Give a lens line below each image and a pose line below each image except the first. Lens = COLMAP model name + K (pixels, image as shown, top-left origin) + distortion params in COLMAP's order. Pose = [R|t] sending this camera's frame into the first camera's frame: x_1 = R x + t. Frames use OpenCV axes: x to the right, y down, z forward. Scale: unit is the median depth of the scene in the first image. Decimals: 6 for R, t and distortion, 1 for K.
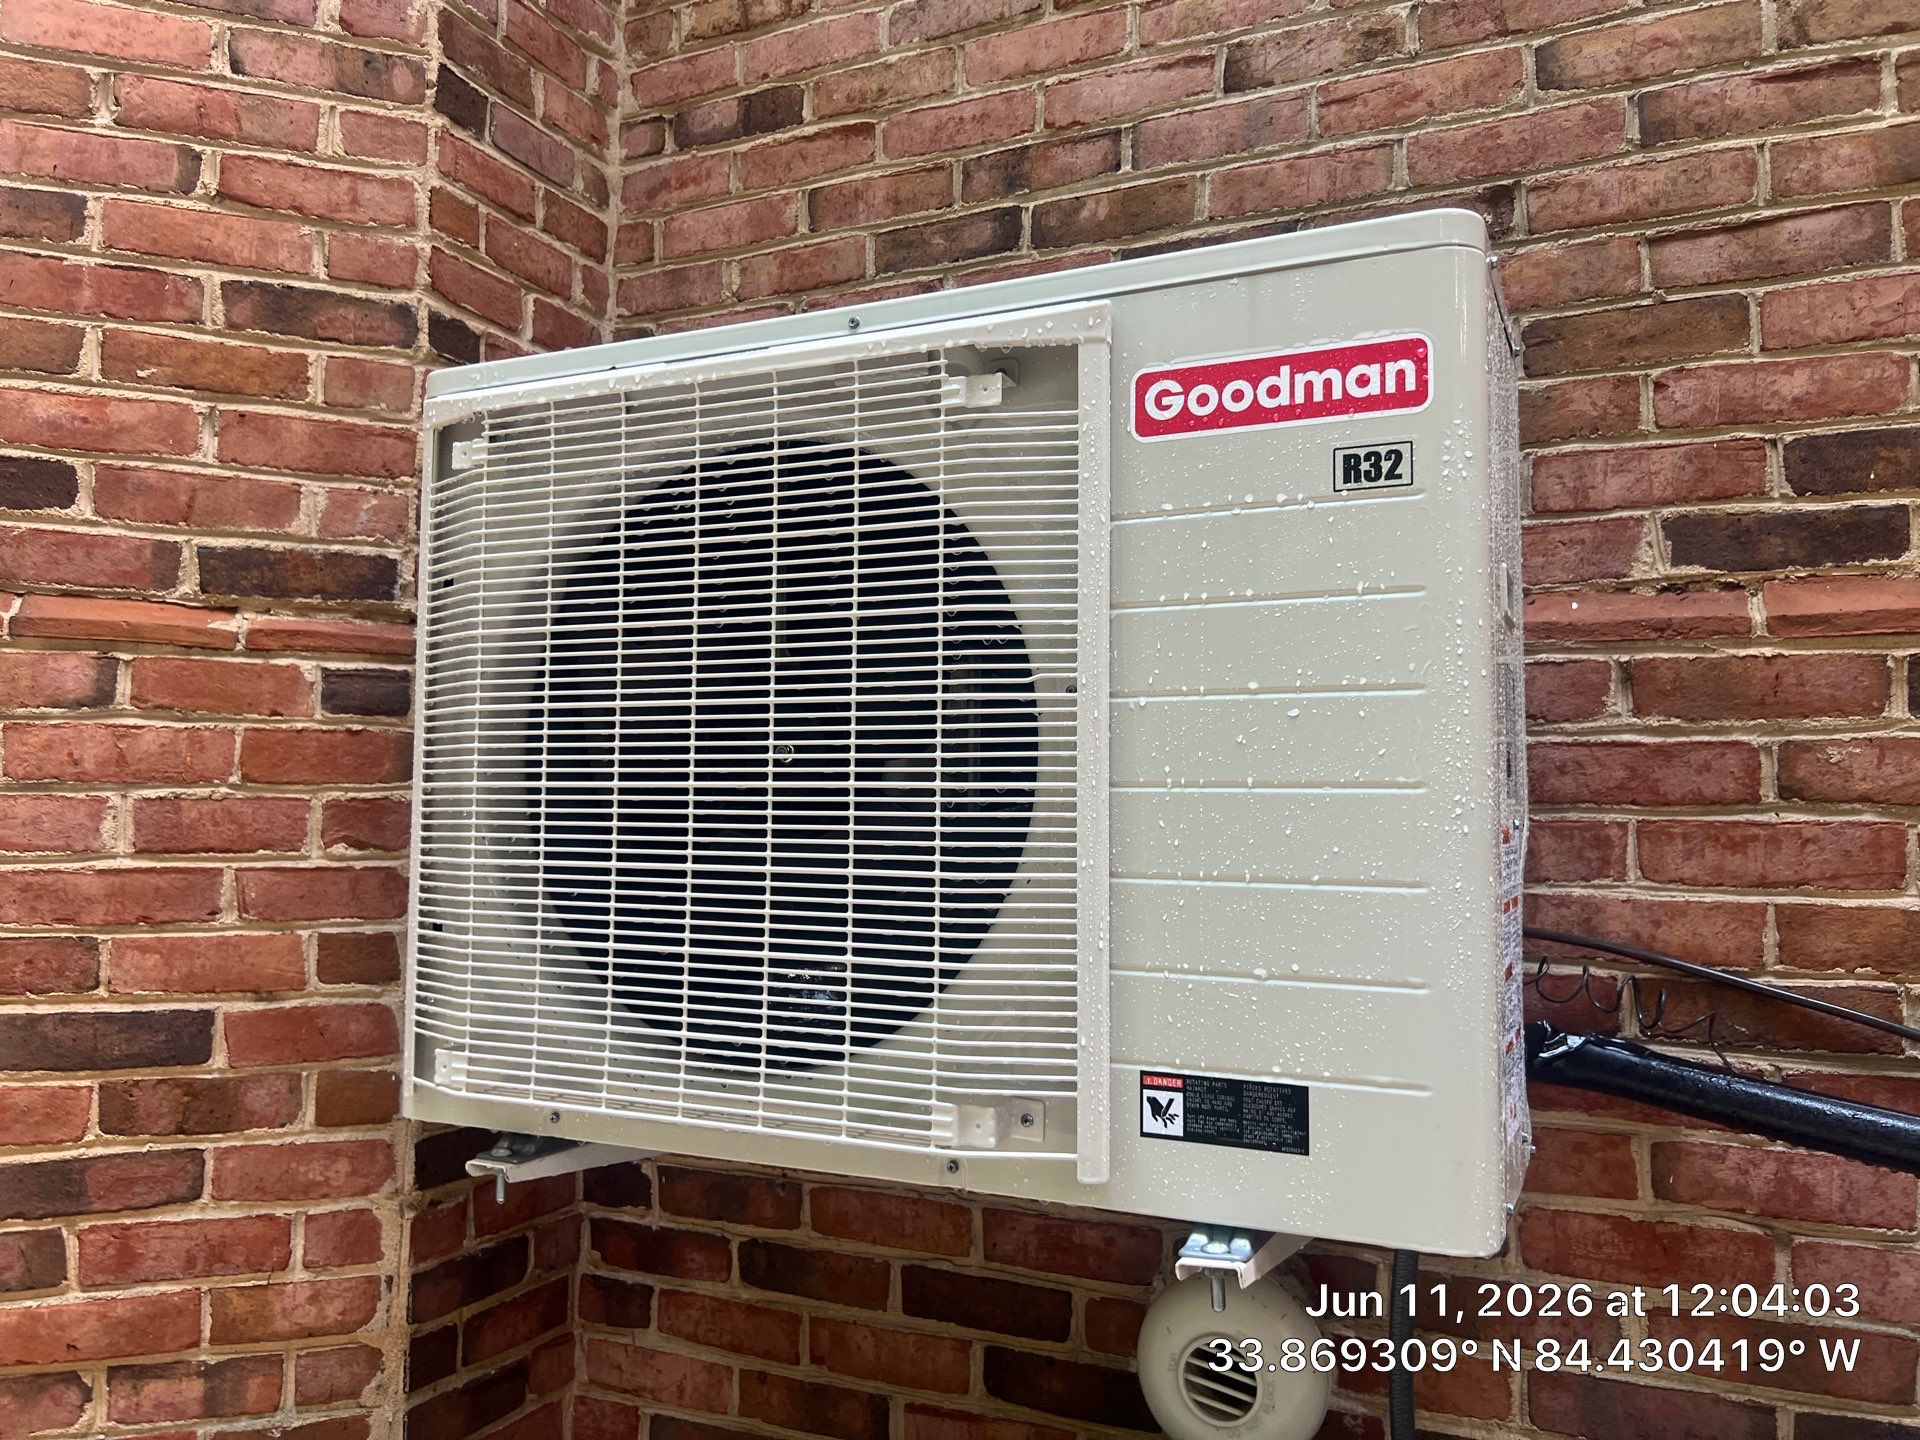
lens RADIAL K [[1380.1, 0, 960.0], [0, 1380.1, 720.0], [0, 0, 1]] dist [0.101011, -0.184245]
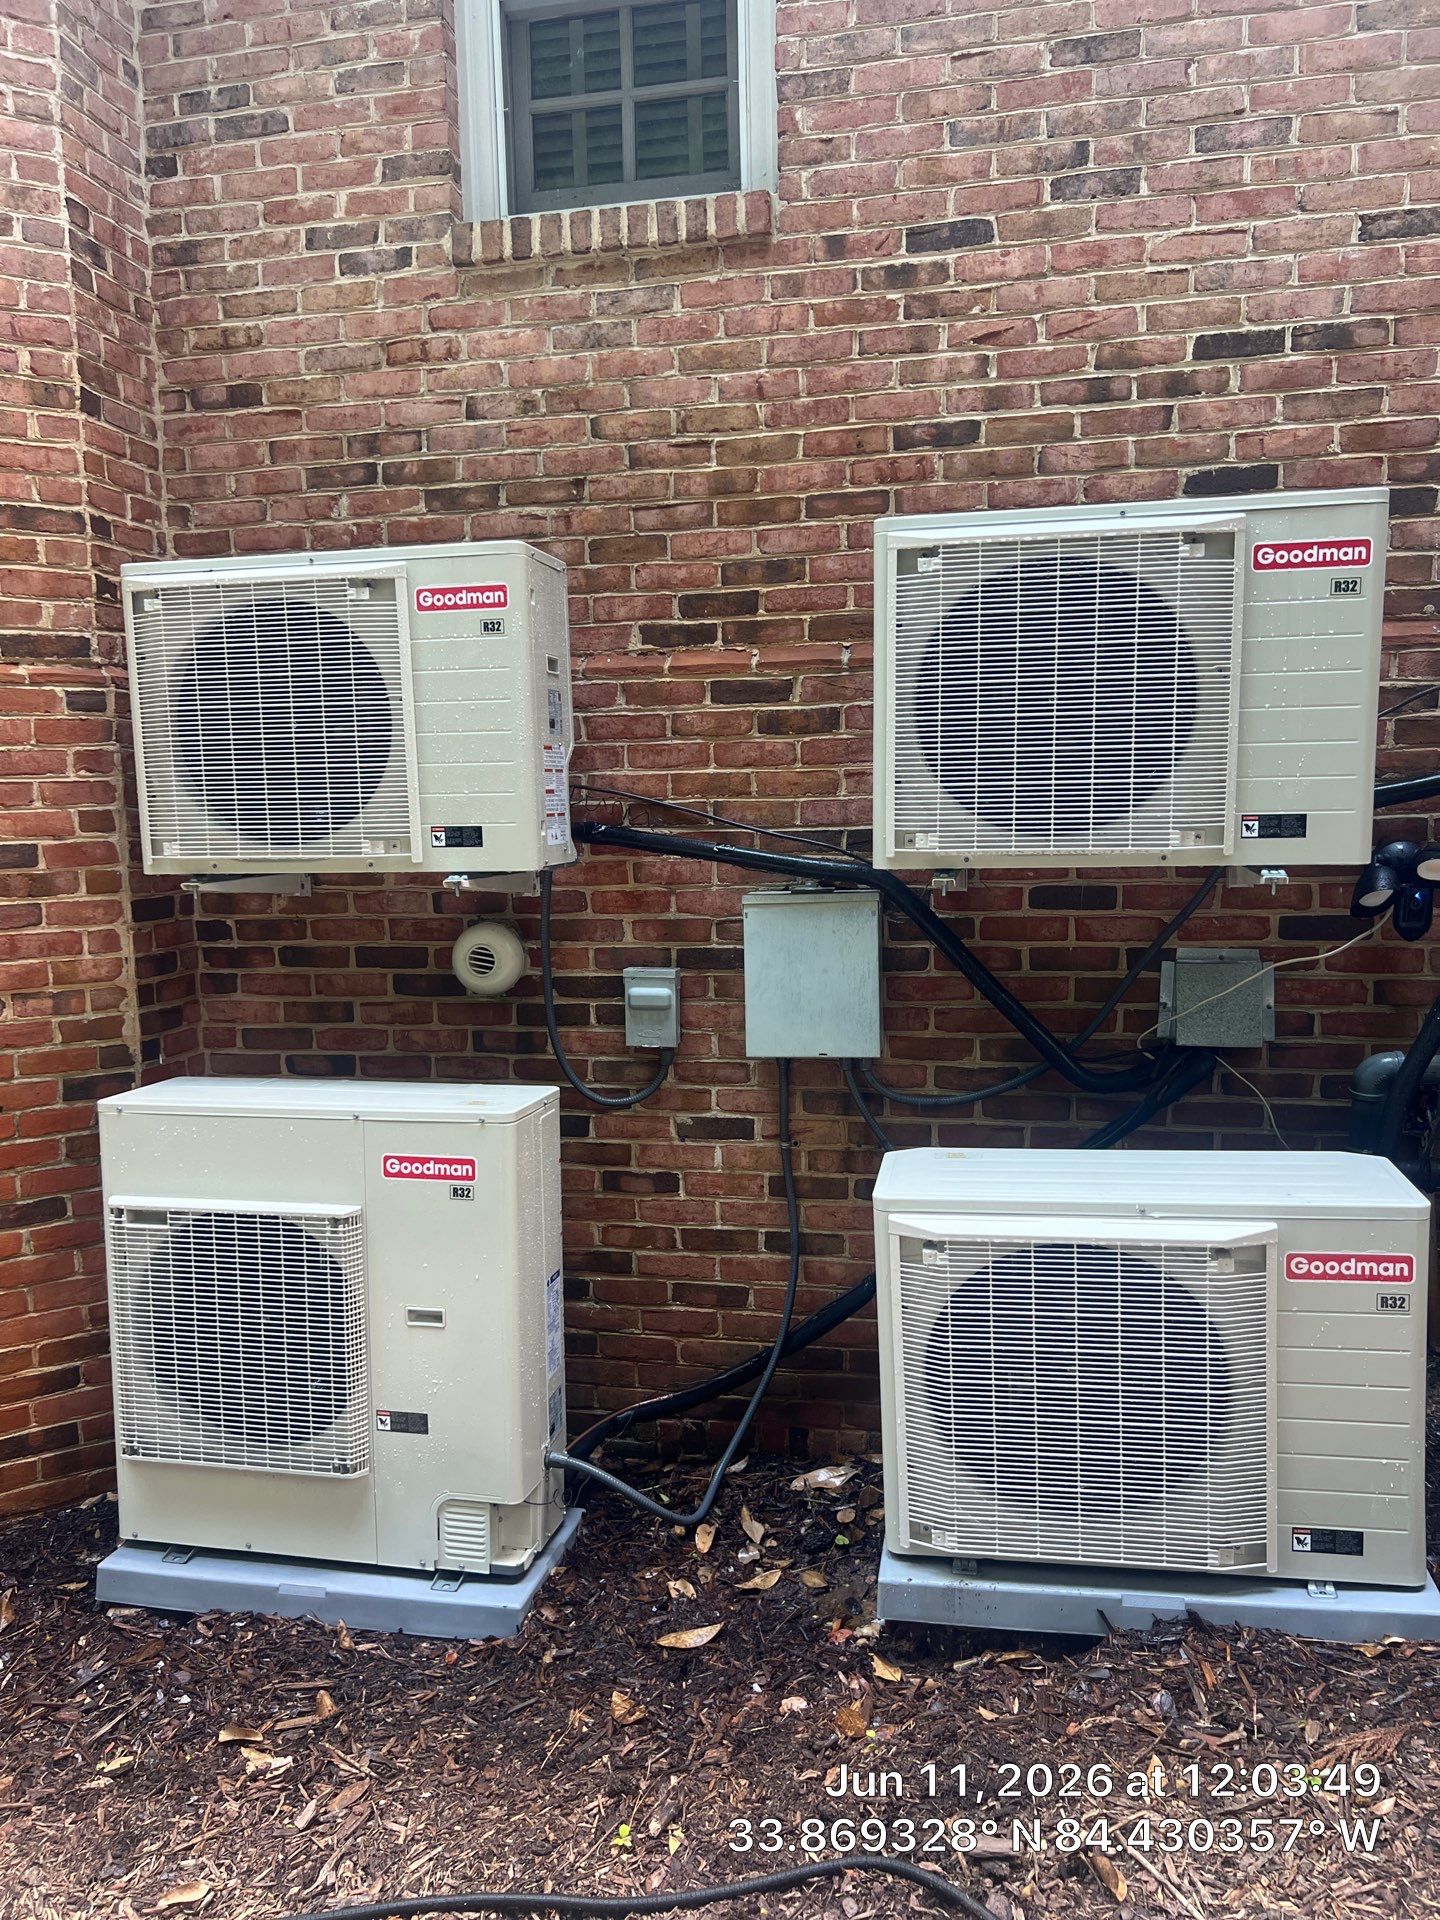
lens RADIAL K [[1380.1, 0, 689.1], [0, 1380.1, 969.4], [0, 0, 1]] dist [0.101011, -0.184245]
pose [[0.975962, -0.060286, 0.209439, 0.017566], [0.018985, 0.980845, 0.193861, -0.014842], [-0.217114, -0.185225, 0.958412, -1.427308]]
